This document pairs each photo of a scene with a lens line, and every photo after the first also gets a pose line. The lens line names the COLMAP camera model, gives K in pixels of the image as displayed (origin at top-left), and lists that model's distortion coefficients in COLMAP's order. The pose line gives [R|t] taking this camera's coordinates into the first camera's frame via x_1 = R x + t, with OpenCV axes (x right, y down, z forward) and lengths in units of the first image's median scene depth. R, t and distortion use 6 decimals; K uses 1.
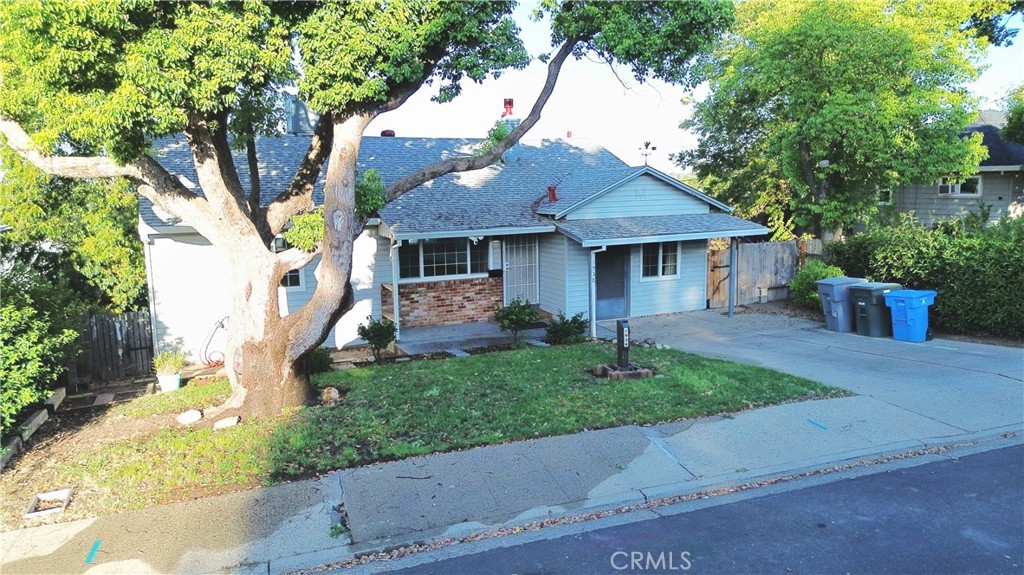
lens RADIAL K [[743.9, 0, 512.0], [0, 743.9, 287.5], [0, 0, 1]] dist [0.071701, -0.004352]
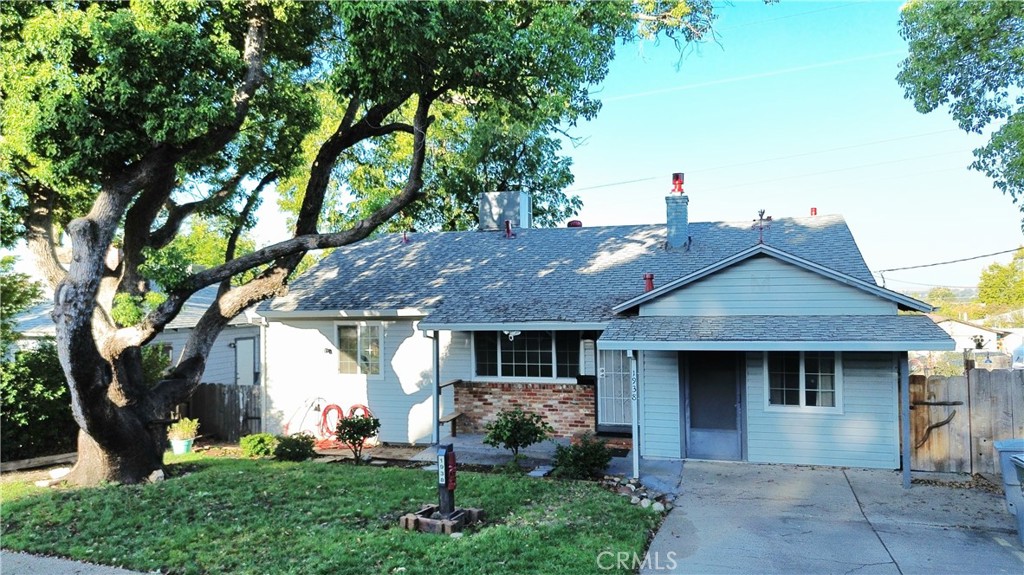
lens RADIAL K [[743.9, 0, 512.0], [0, 743.9, 287.5], [0, 0, 1]] dist [0.071701, -0.004352]
pose [[0.749344, -0.000709, -0.662180, 0.464046], [-0.094732, 0.989599, -0.108261, -0.023580], [0.655370, 0.143854, 0.741483, 0.331453]]
